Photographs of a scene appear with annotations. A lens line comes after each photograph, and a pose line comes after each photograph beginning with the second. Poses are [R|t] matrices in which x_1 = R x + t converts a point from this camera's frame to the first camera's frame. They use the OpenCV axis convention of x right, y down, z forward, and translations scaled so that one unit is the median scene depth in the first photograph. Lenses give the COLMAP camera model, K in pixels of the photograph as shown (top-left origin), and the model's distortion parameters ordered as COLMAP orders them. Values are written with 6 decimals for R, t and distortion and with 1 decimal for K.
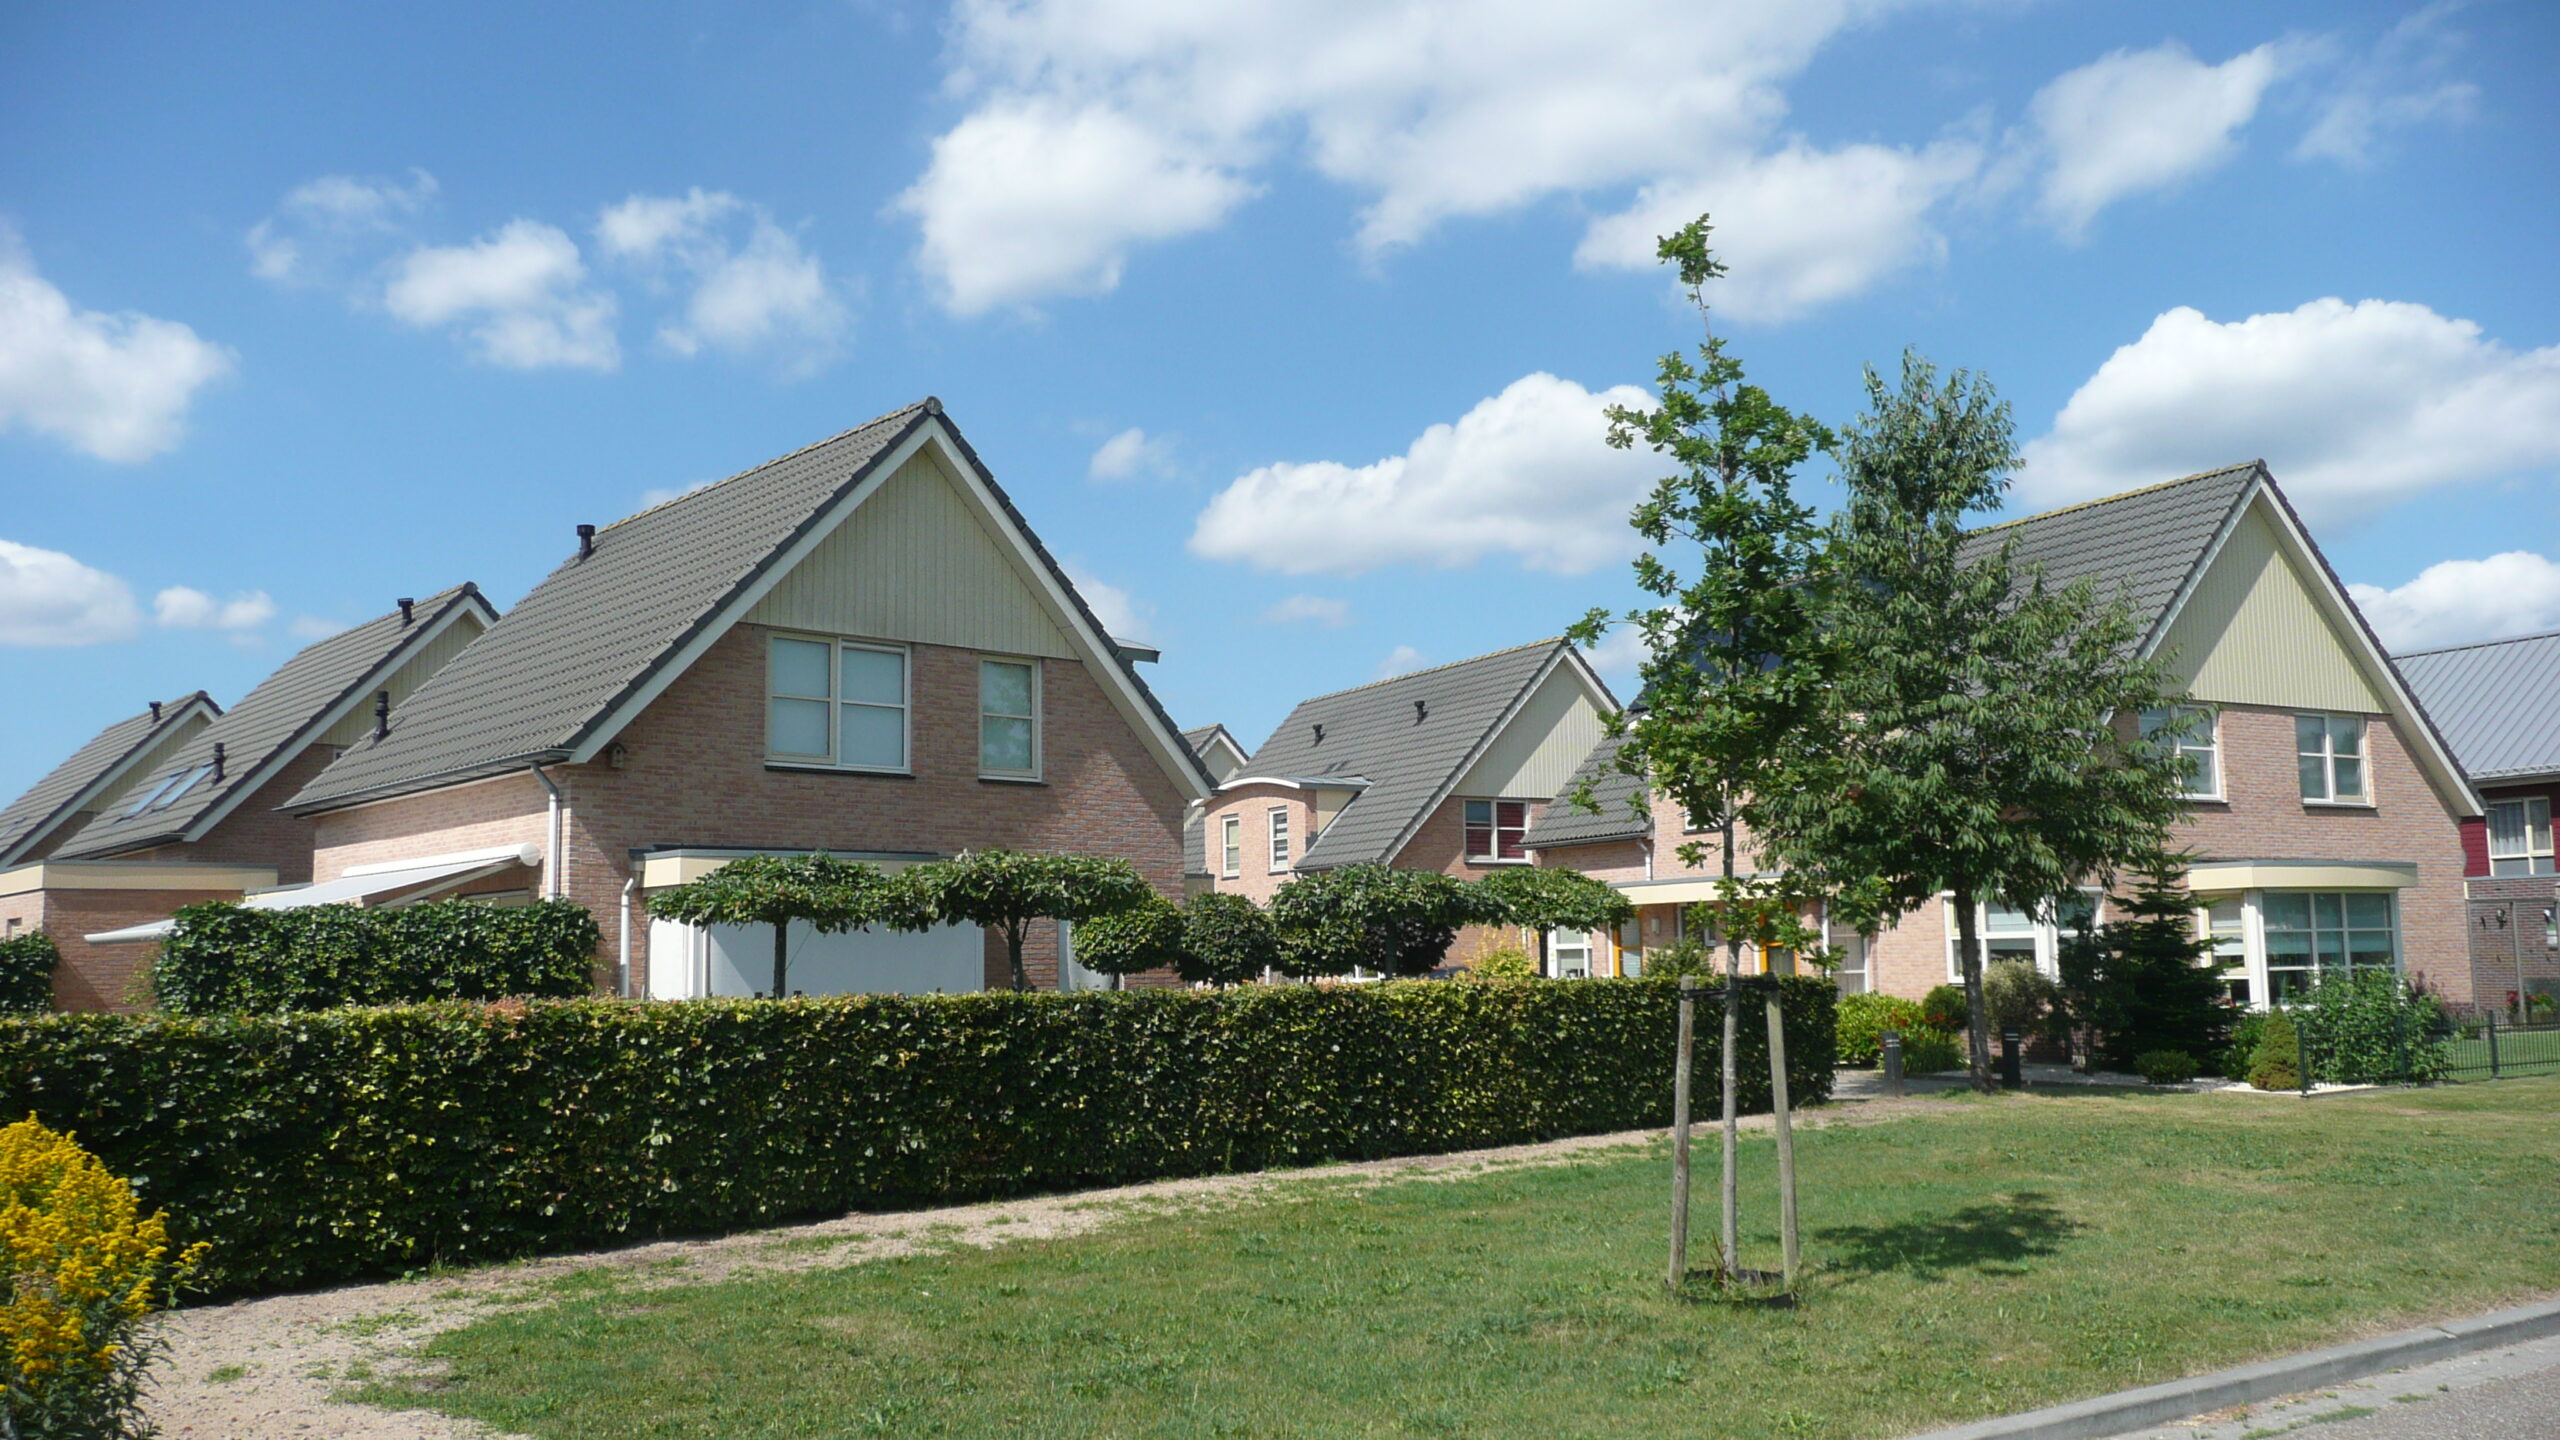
lens RADIAL K [[2045.6, 0, 1272.9], [0, 2045.6, 717.0], [0, 0, 1]] dist [0.003865, 0.002039]
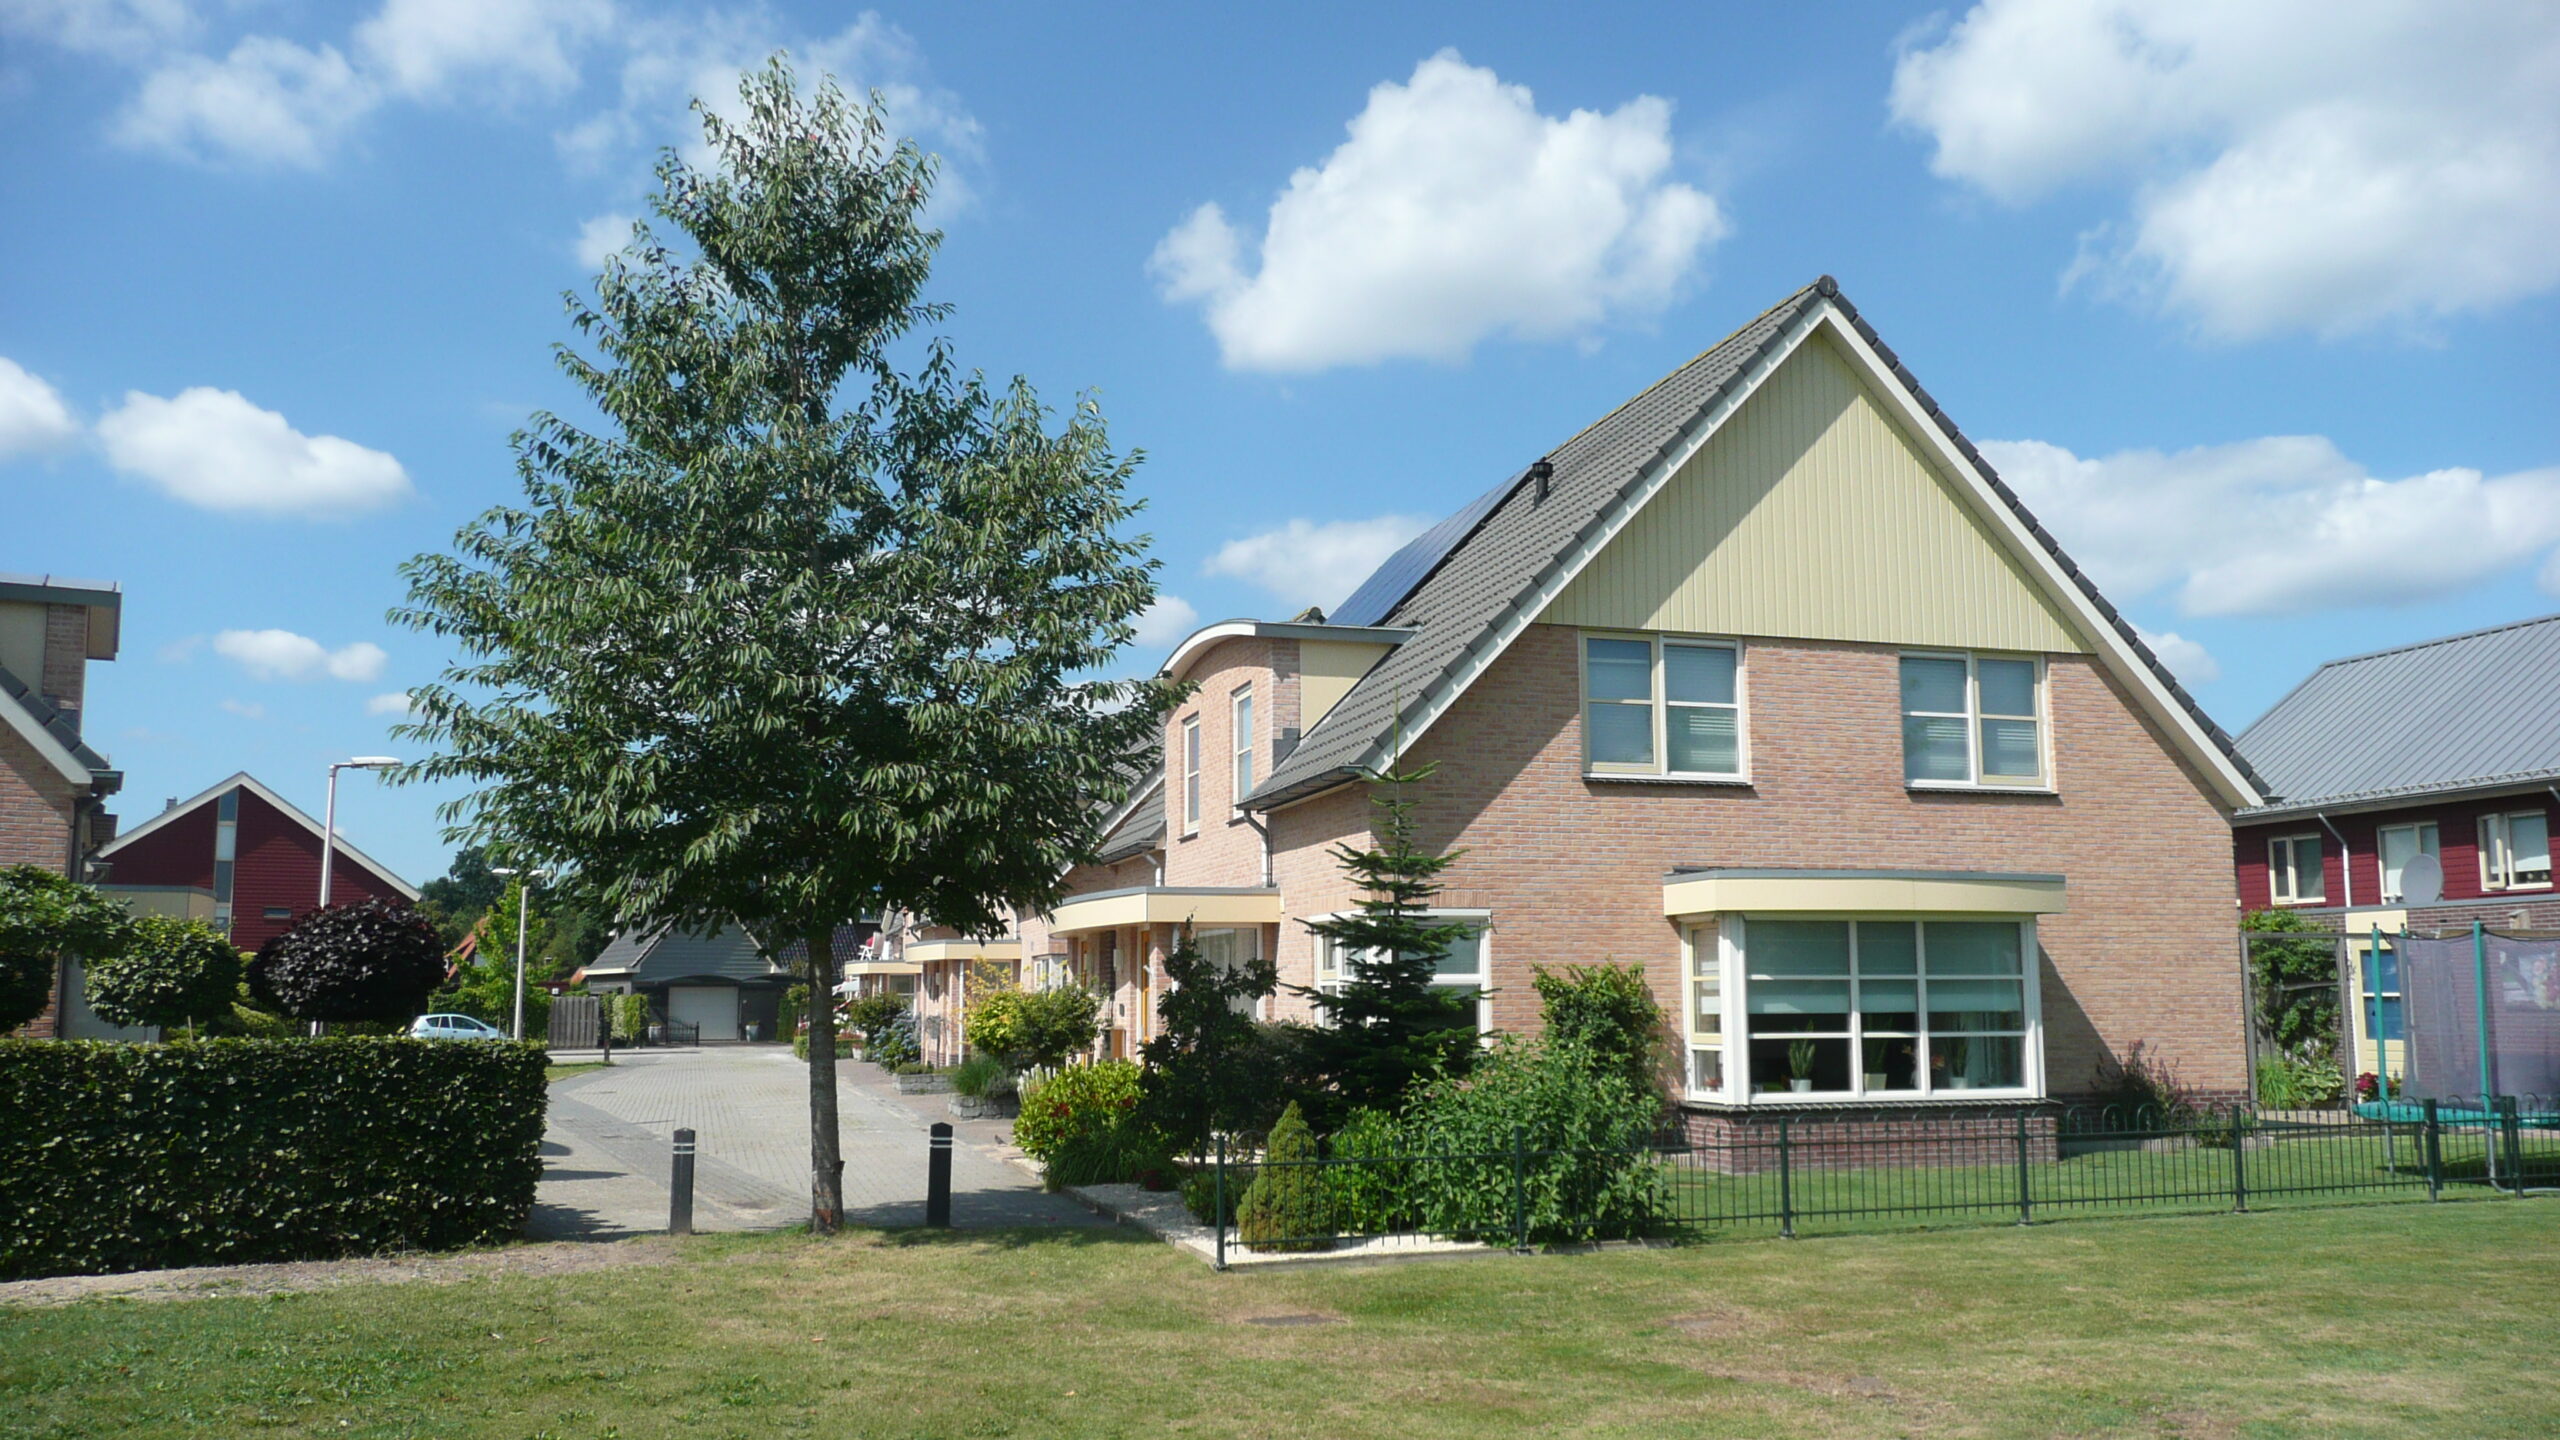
lens RADIAL K [[2045.6, 0, 1285.7], [0, 2045.6, 720.1], [0, 0, 1]] dist [0.003865, 0.002039]
pose [[0.975684, -0.017620, -0.218471, 0.452004], [0.014039, 0.999741, -0.017936, 0.029778], [0.218731, 0.014433, 0.975679, 0.307666]]
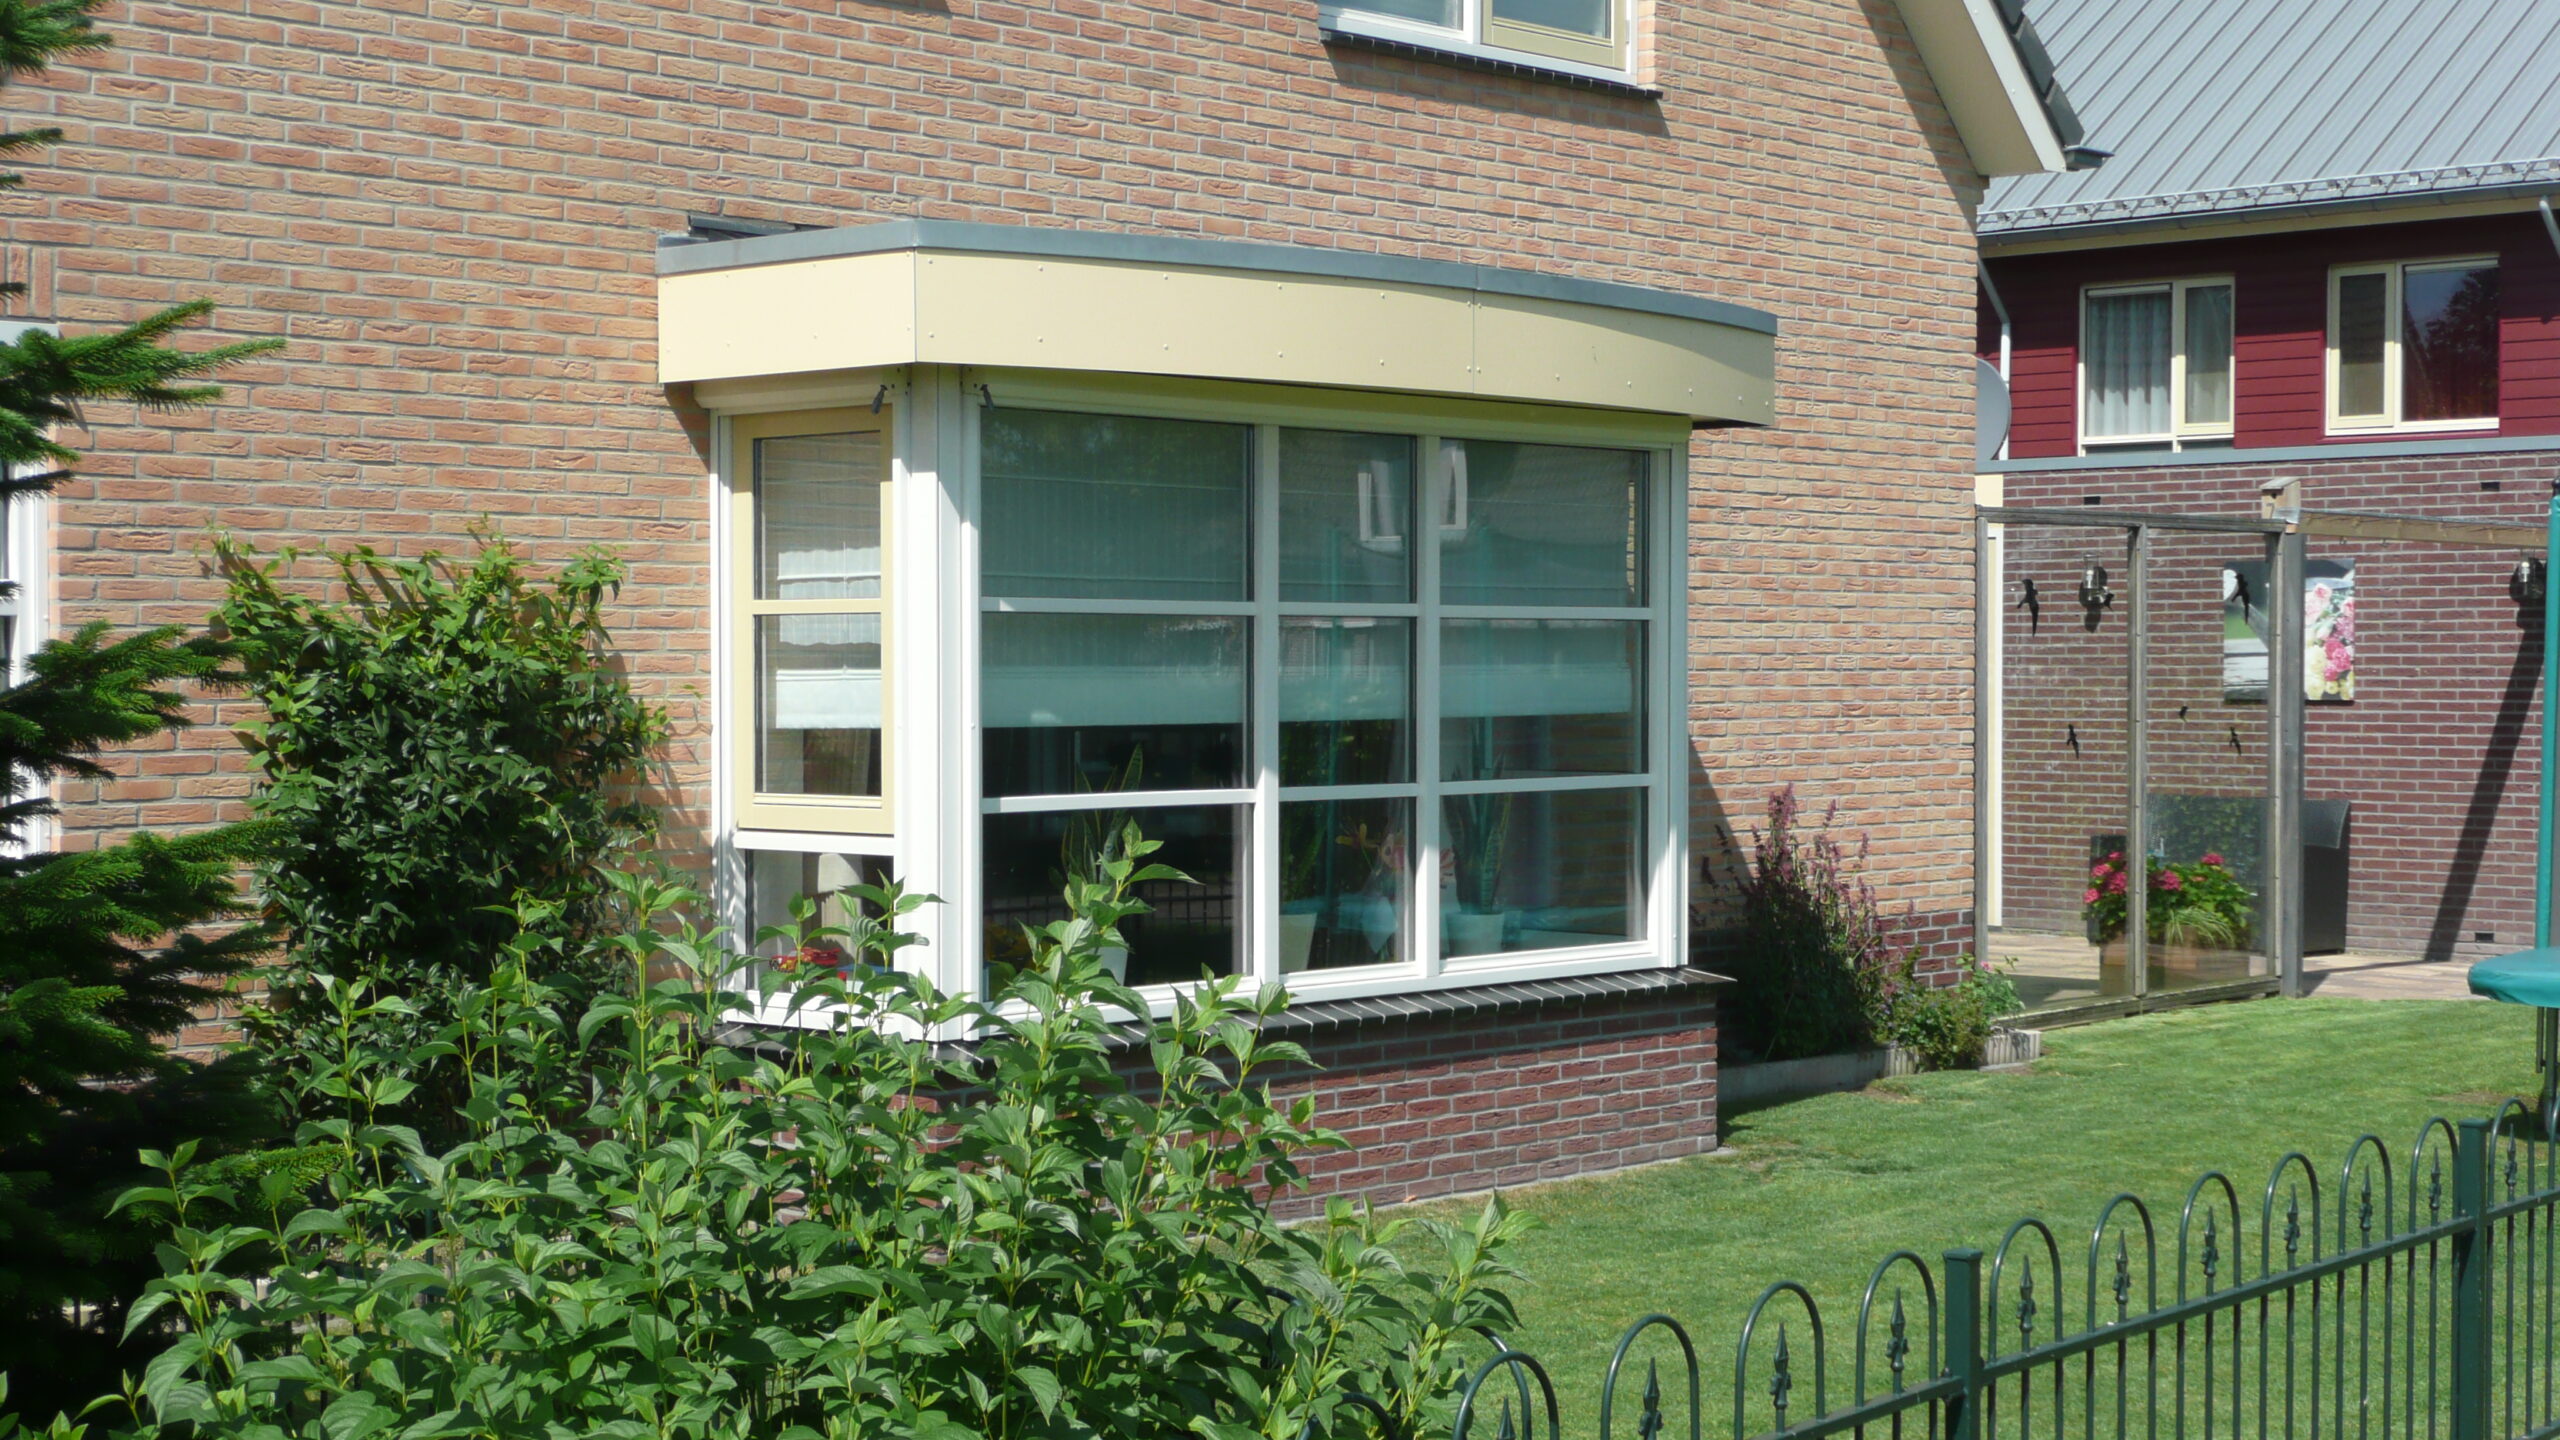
lens RADIAL K [[3792.9, 0, 1287.4], [0, 3792.9, 724.5], [0, 0, 1]] dist [0.060698, 0.000000]
pose [[0.945987, 0.009497, 0.324065, 0.371175], [-0.051510, 0.991277, 0.121312, 0.066867], [-0.320086, -0.131452, 0.938225, 0.618962]]
